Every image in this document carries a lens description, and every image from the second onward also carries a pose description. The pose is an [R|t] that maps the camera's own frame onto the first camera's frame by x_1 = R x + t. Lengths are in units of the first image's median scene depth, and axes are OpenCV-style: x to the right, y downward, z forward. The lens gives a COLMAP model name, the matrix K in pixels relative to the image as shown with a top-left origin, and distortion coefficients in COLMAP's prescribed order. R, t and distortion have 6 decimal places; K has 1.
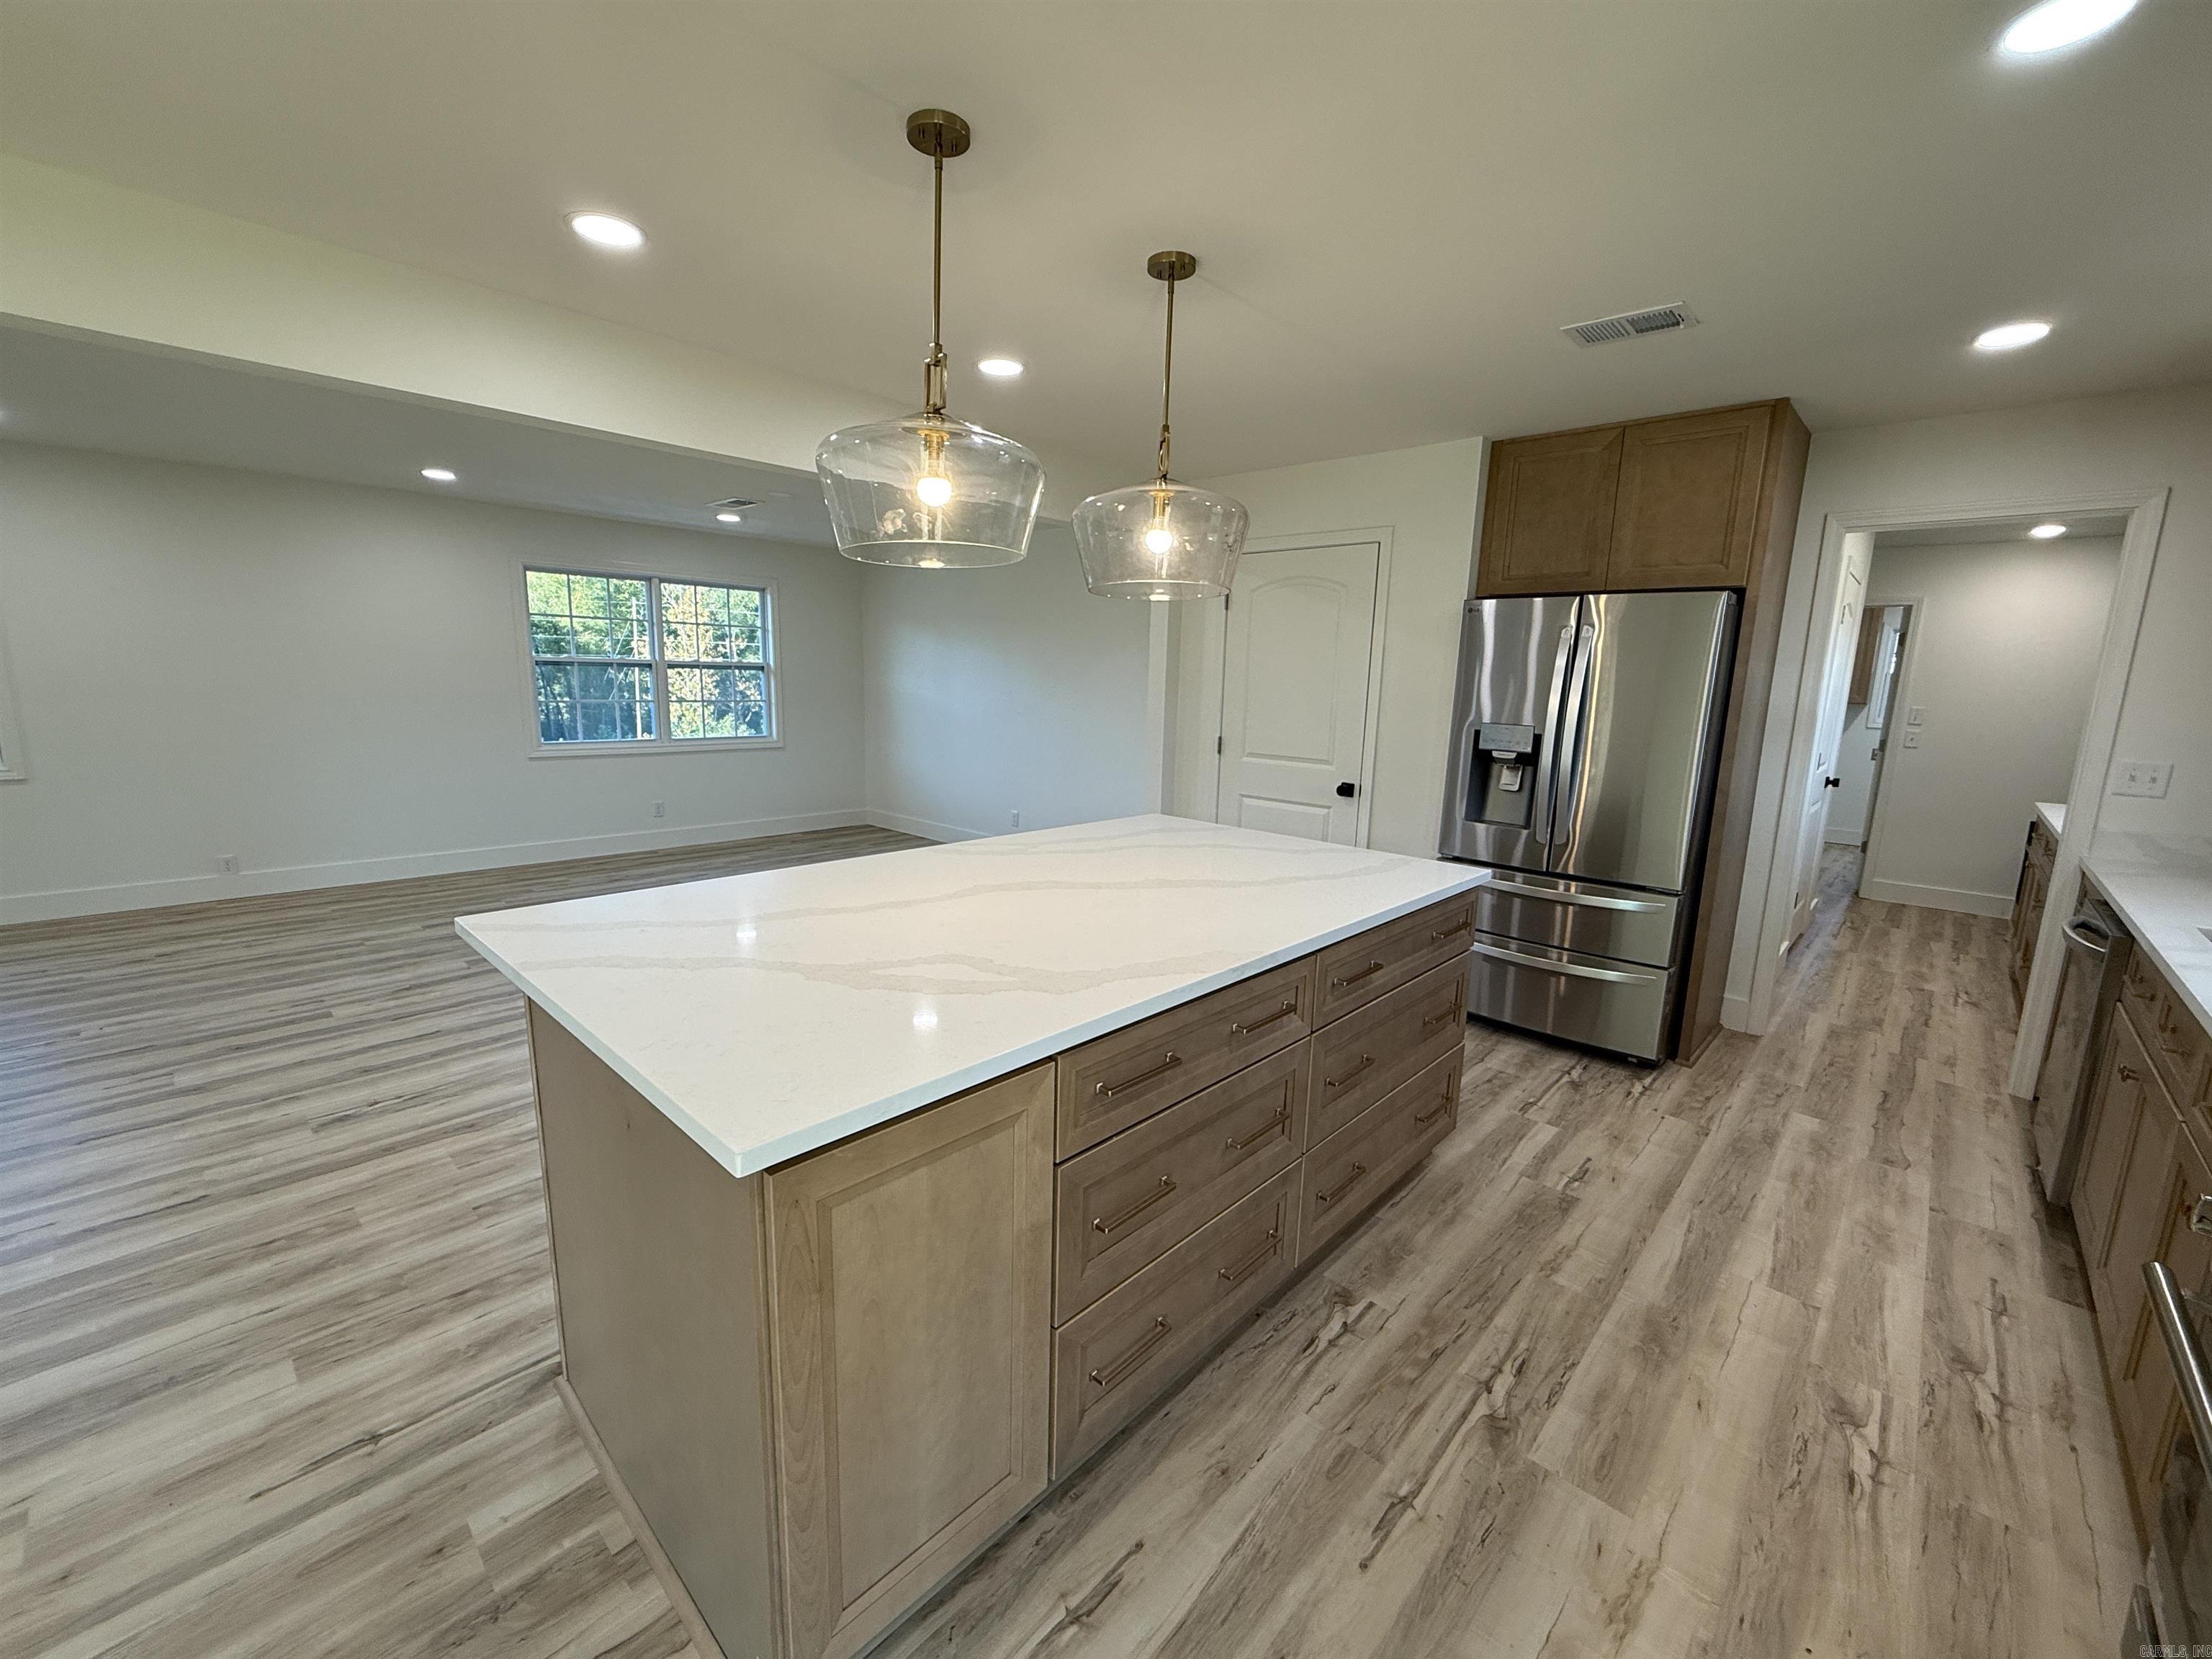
lens RADIAL K [[898.8, 0, 1103.6], [0, 898.8, 833.0], [0, 0, 1]] dist [0.002062, -0.000527]
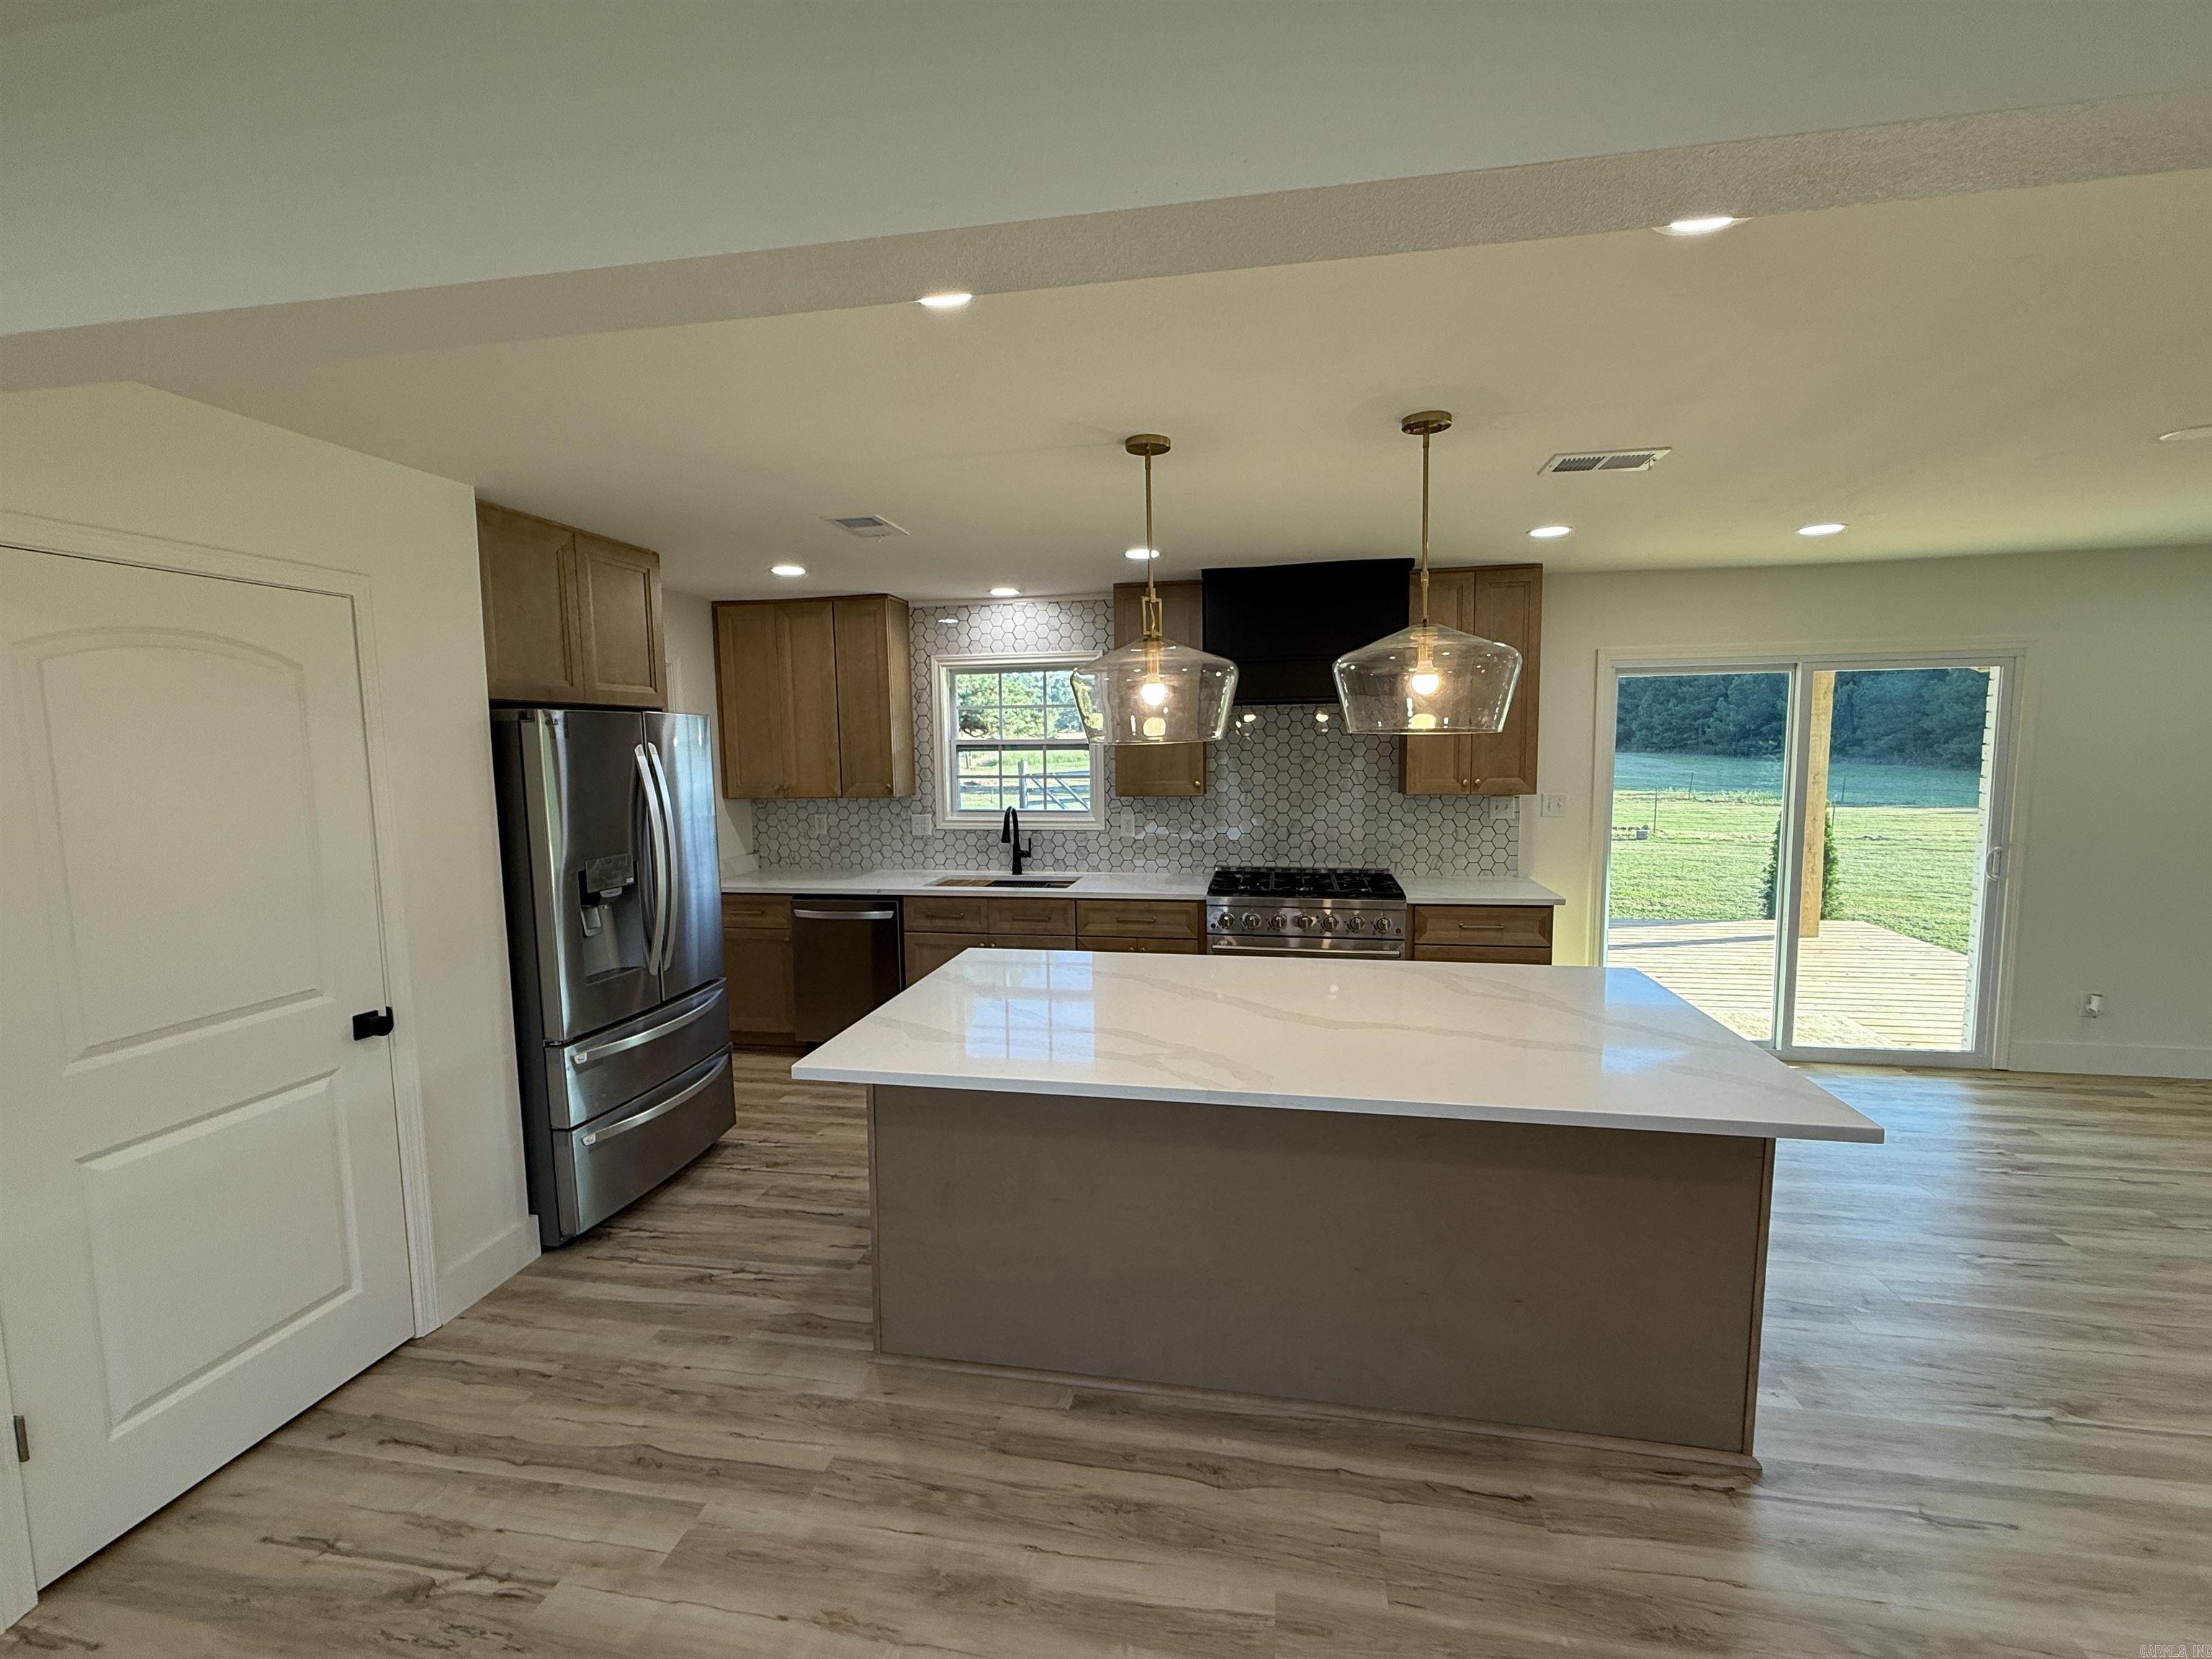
lens RADIAL K [[937.3, 0, 1103.4], [0, 937.3, 830.3], [0, 0, 1]] dist [-0.000063, -0.000197]
pose [[-0.538782, -0.101974, 0.836250, -0.723385], [0.145655, 0.966422, 0.211691, -0.355718], [-0.829758, 0.235860, -0.505838, 1.418702]]
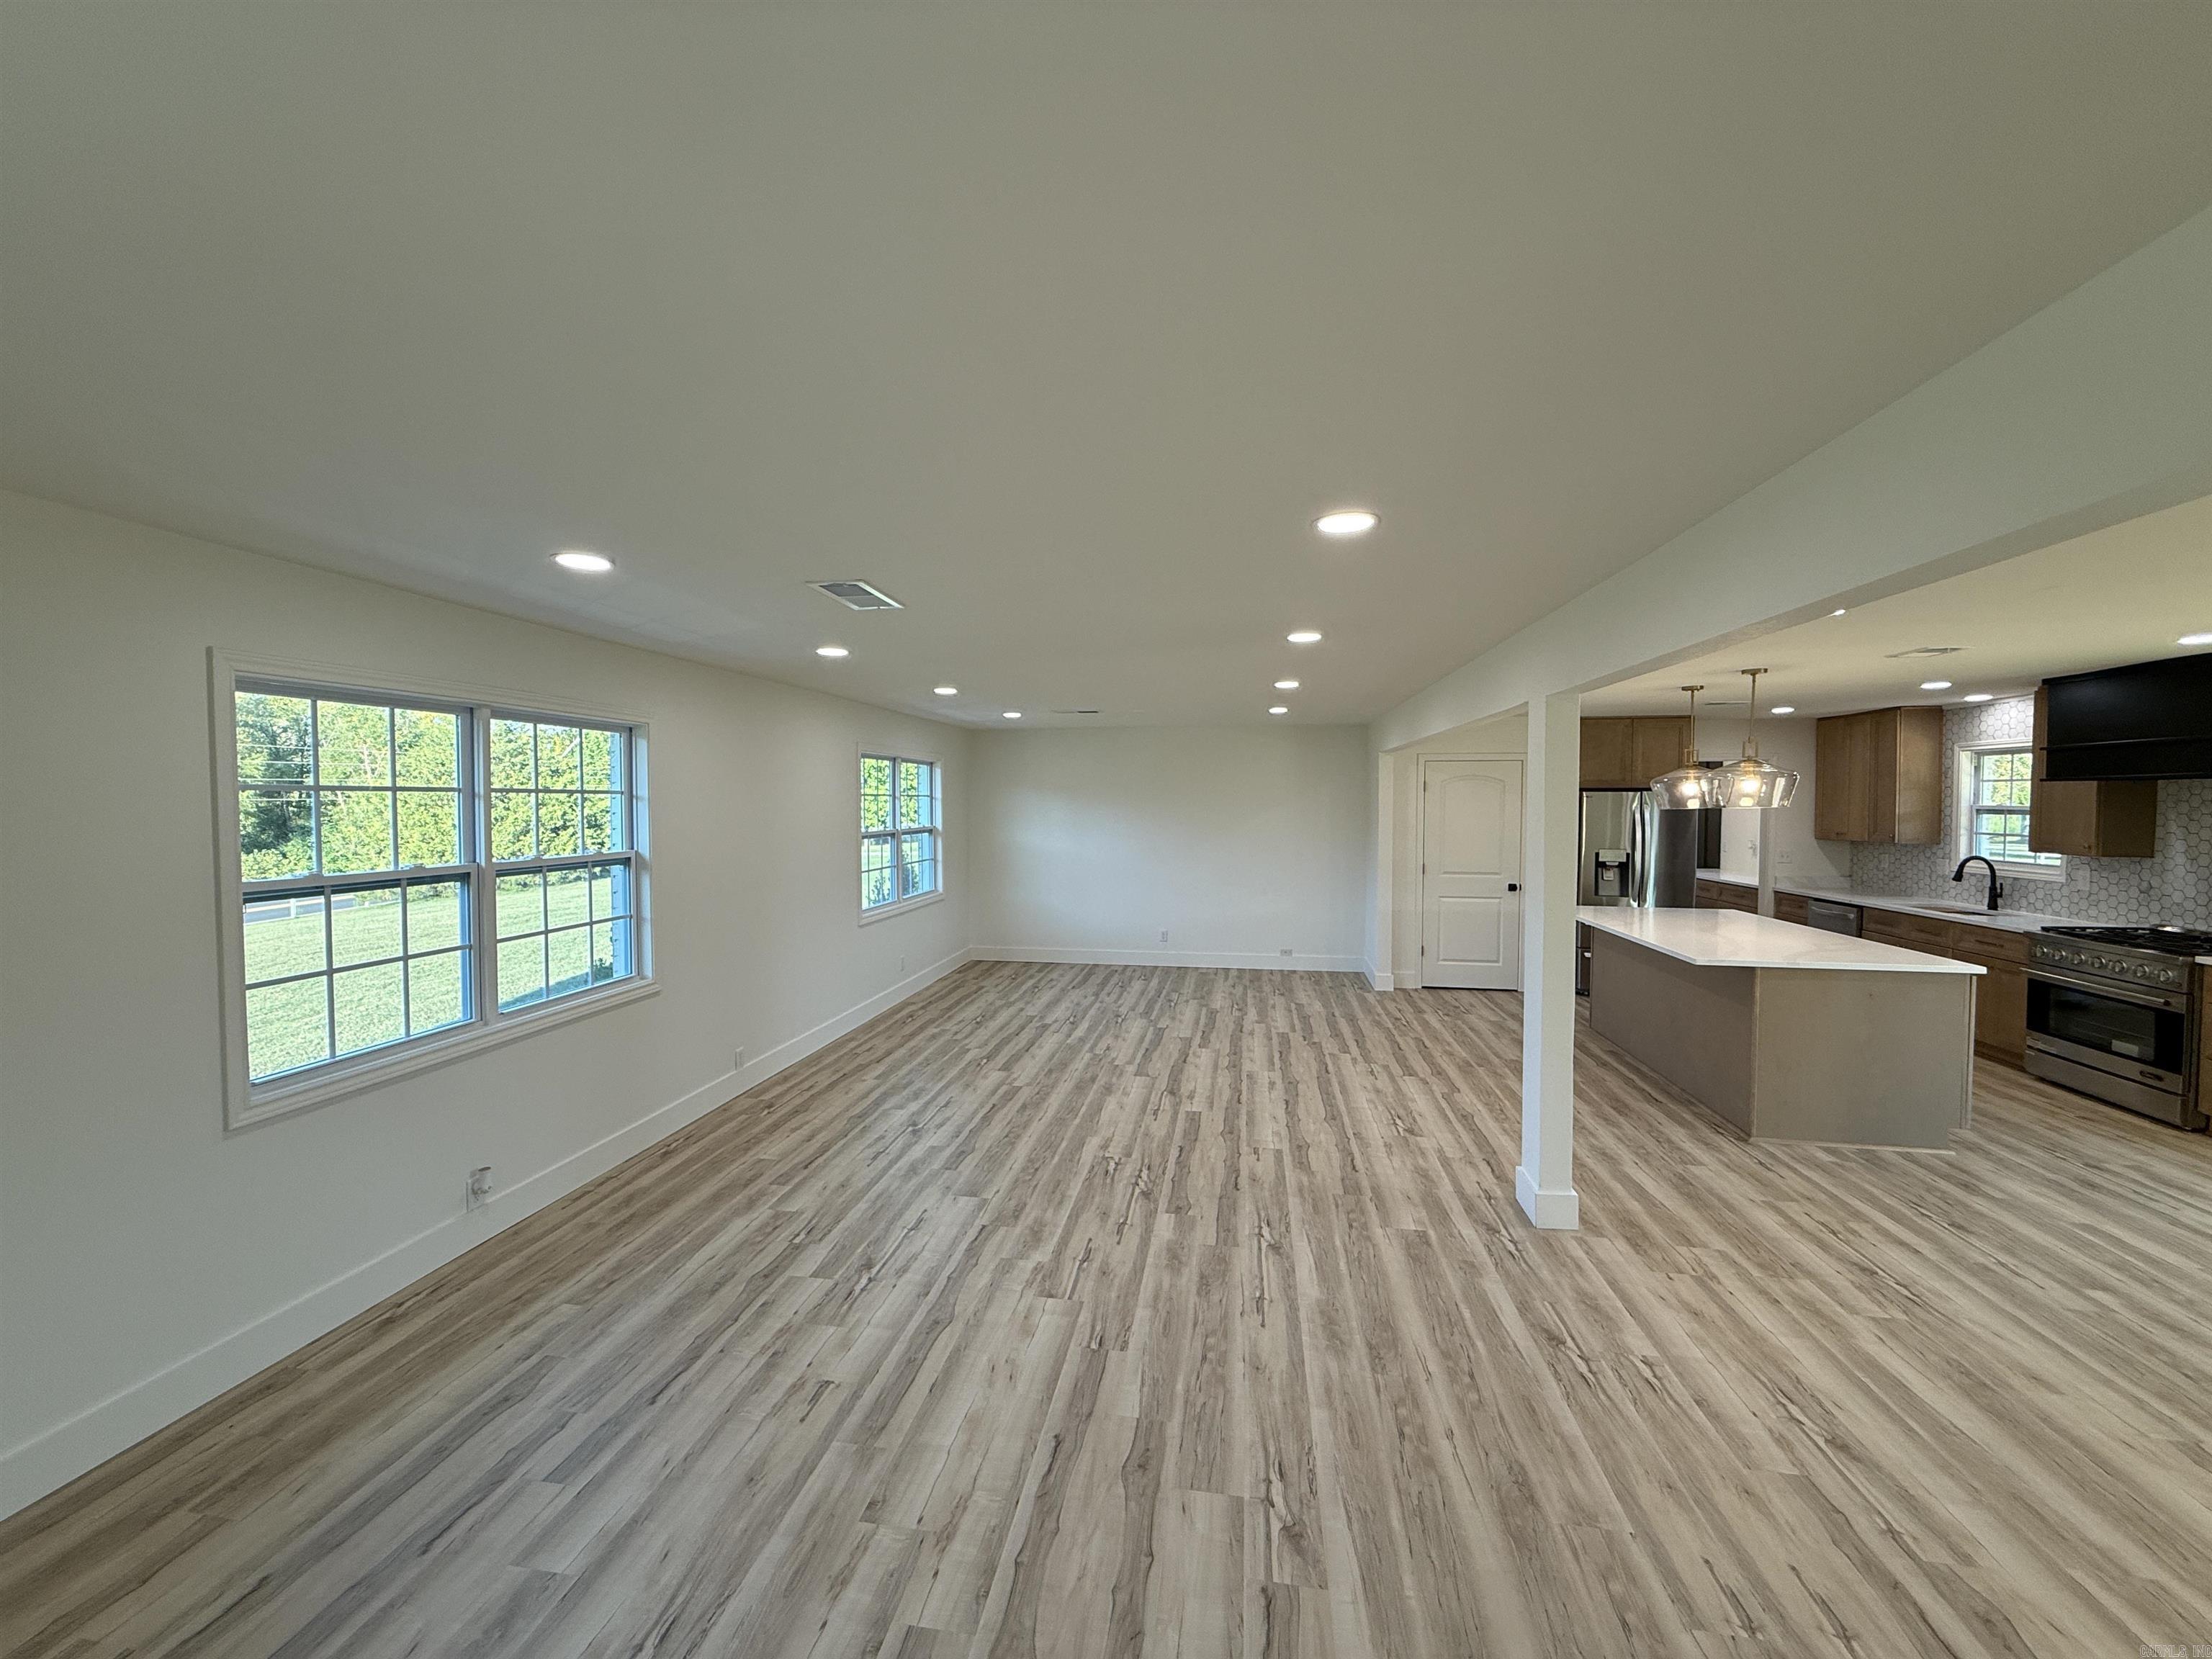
lens RADIAL K [[877.1, 0, 1101.2], [0, 877.1, 831.3], [0, 0, 1]] dist [0.001067, -0.000222]
pose [[0.833264, -0.047071, 0.550869, -2.308893], [0.118727, 0.988359, -0.095137, -0.146414], [-0.539977, 0.144678, 0.829152, -0.110803]]
